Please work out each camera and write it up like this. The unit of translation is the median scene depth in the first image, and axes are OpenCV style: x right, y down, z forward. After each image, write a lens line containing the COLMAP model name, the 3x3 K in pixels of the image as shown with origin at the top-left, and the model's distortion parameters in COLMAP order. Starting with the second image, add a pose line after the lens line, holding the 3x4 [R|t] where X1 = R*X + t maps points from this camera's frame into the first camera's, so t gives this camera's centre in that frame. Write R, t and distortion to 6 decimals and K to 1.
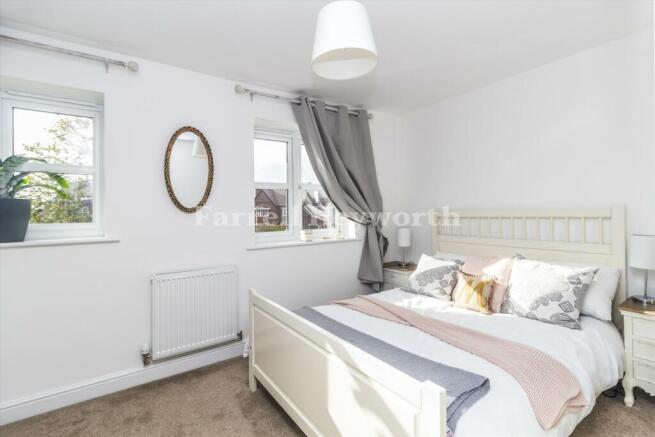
lens RADIAL K [[303.6, 0, 327.5], [0, 303.6, 218.5], [0, 0, 1]] dist [-0.000053, -0.000161]
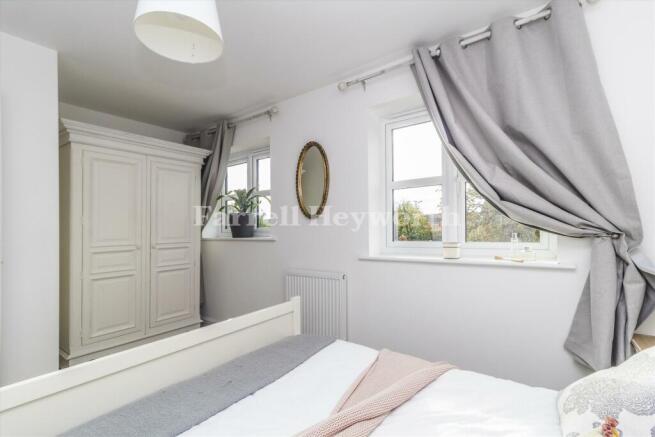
lens RADIAL K [[303.6, 0, 327.5], [0, 303.6, 218.5], [0, 0, 1]] dist [-0.000053, -0.000161]
pose [[0.331277, -0.016897, -0.943382, 0.492529], [0.000440, 0.999842, -0.017754, -0.000991], [0.943533, 0.005466, 0.331232, 0.557645]]
